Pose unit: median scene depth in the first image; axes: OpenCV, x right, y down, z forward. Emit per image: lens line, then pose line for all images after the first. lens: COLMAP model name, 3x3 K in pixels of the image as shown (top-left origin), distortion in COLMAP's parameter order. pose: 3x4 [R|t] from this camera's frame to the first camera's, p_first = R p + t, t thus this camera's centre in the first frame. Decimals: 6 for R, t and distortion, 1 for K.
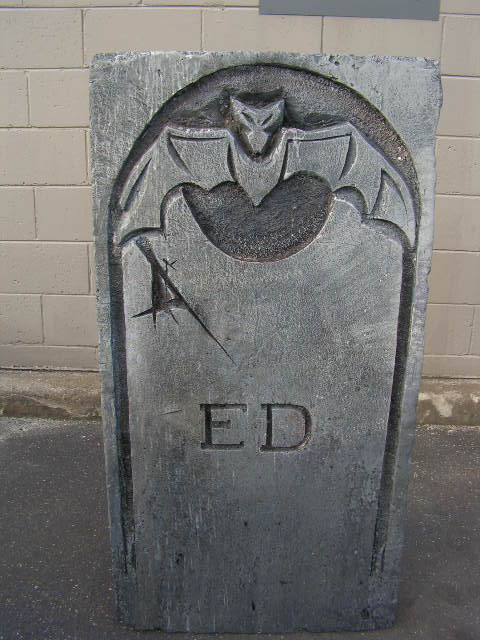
lens RADIAL K [[689.2, 0, 240.0], [0, 689.2, 320.0], [0, 0, 1]] dist [-0.249726, 0.250176]
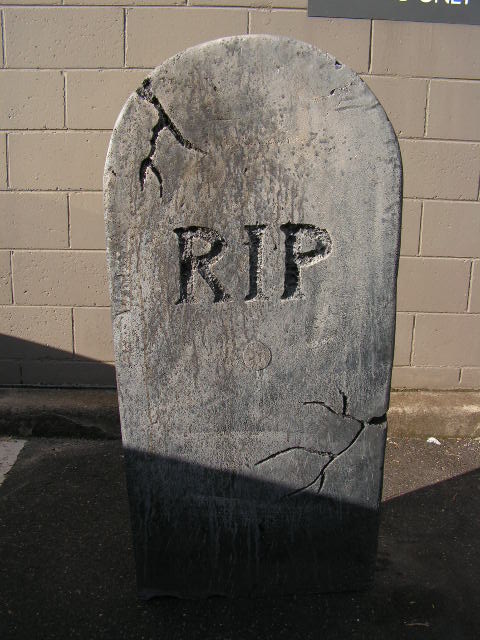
lens RADIAL K [[689.2, 0, 240.0], [0, 689.2, 320.0], [0, 0, 1]] dist [-0.249726, 0.250176]
pose [[0.999266, -0.005964, 0.037845, -0.100284], [0.008043, 0.998453, -0.055021, 0.036098], [-0.037458, 0.055285, 0.997768, 0.047674]]
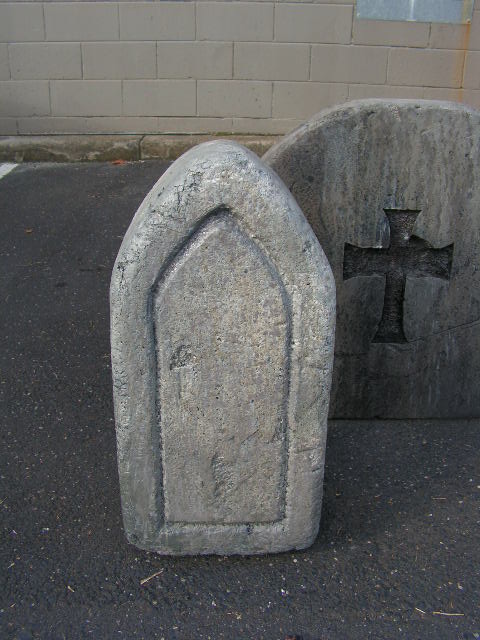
lens RADIAL K [[689.2, 0, 240.0], [0, 689.2, 320.0], [0, 0, 1]] dist [-0.249726, 0.250176]
pose [[0.999857, 0.004277, -0.016338, 0.147660], [-0.002222, 0.992308, 0.123773, 0.308619], [0.016742, -0.123719, 0.992176, -0.486901]]
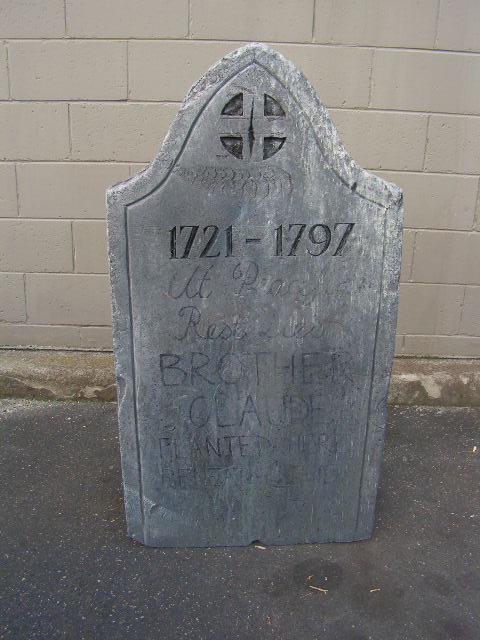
lens RADIAL K [[689.2, 0, 240.0], [0, 689.2, 320.0], [0, 0, 1]] dist [-0.249726, 0.250176]
pose [[0.999677, 0.002260, 0.025296, -0.007077], [-0.003667, 0.998441, 0.055690, -0.025567], [-0.025131, -0.055764, 0.998128, 0.018309]]
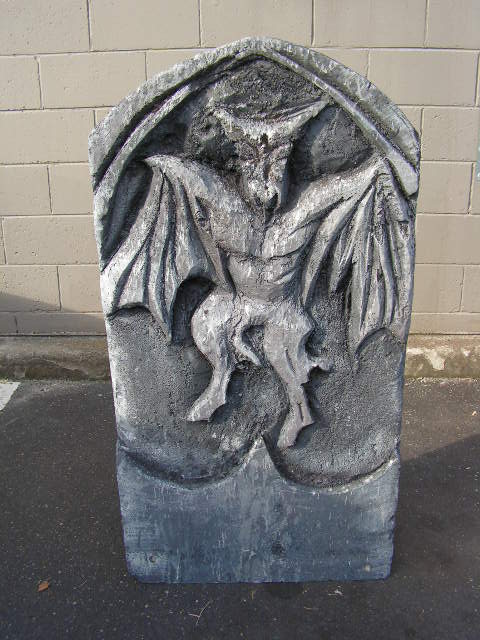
lens RADIAL K [[689.2, 0, 240.0], [0, 689.2, 320.0], [0, 0, 1]] dist [-0.249726, 0.250176]
pose [[0.999504, -0.023648, -0.020801, 0.016297], [0.024428, 0.998975, 0.038103, 0.016482], [0.019878, -0.038592, 0.999057, -0.073324]]
